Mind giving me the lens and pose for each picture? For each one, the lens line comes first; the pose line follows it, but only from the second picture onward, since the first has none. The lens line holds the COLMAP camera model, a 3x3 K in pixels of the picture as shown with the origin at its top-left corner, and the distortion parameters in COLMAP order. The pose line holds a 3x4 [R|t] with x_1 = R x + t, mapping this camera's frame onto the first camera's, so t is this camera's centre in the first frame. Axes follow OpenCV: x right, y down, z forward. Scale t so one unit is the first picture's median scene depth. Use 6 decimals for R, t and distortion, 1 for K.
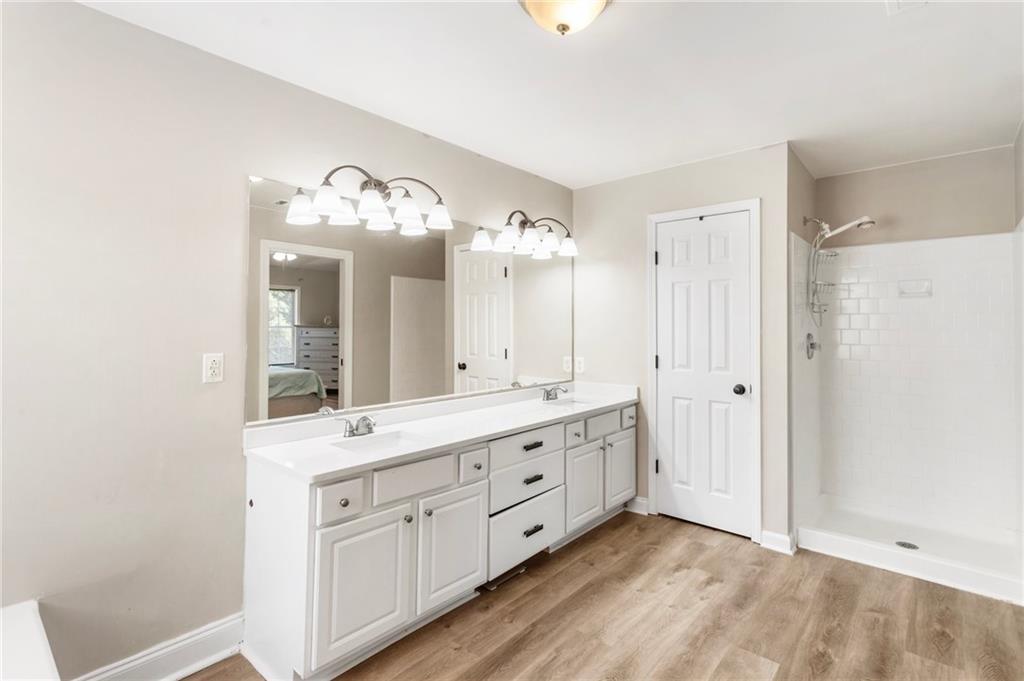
lens RADIAL K [[484.8, 0, 507.3], [0, 484.8, 320.1], [0, 0, 1]] dist [0.001358, 0.000525]
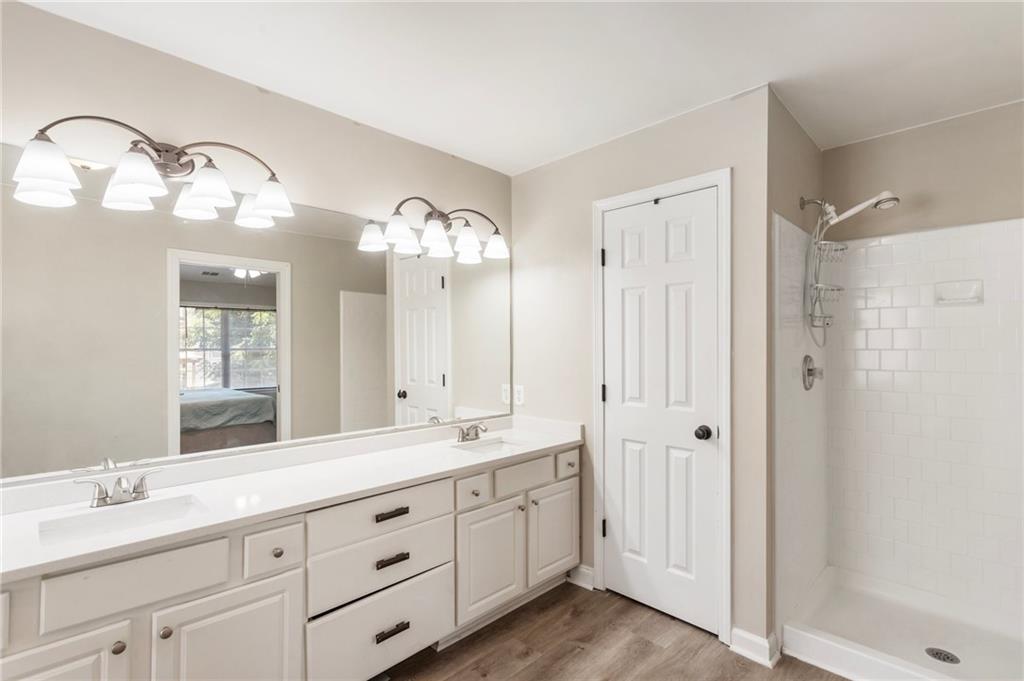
lens RADIAL K [[479.7, 0, 509.4], [0, 479.7, 347.8], [0, 0, 1]] dist [0.001669, 0.000498]
pose [[0.998125, -0.003781, -0.061093, 0.220597], [0.004635, 0.999893, 0.013850, 0.003769], [0.061034, -0.014107, 0.998036, 0.249217]]
